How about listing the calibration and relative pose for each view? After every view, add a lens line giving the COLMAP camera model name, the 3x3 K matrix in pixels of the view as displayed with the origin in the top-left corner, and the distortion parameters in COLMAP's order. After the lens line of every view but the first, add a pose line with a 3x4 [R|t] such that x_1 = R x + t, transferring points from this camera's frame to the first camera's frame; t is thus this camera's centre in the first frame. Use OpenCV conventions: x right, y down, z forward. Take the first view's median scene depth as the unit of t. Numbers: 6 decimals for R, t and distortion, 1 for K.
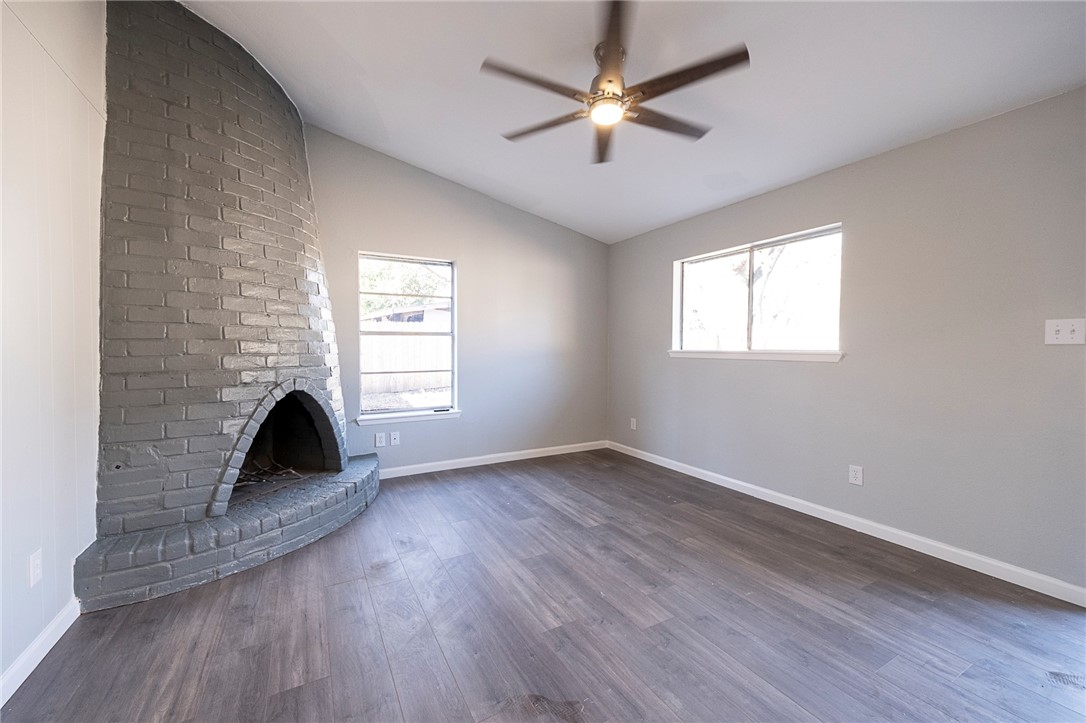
lens RADIAL K [[422.2, 0, 543.0], [0, 422.2, 361.5], [0, 0, 1]] dist [0.003802, 0.000053]
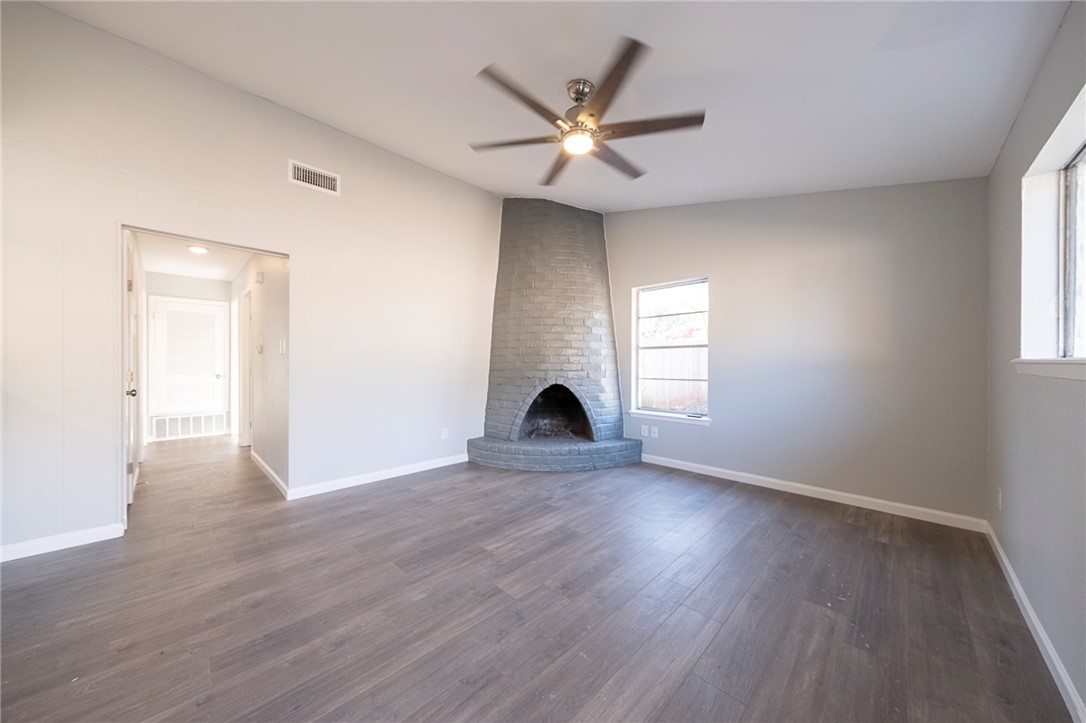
lens RADIAL K [[372.3, 0, 543.0], [0, 372.3, 361.5], [0, 0, 1]] dist [-0.000410, -0.000137]
pose [[0.286234, -0.002518, -0.958156, 0.832517], [-0.031926, 0.999416, -0.012164, -0.001744], [0.957628, 0.034072, 0.285987, 0.510507]]
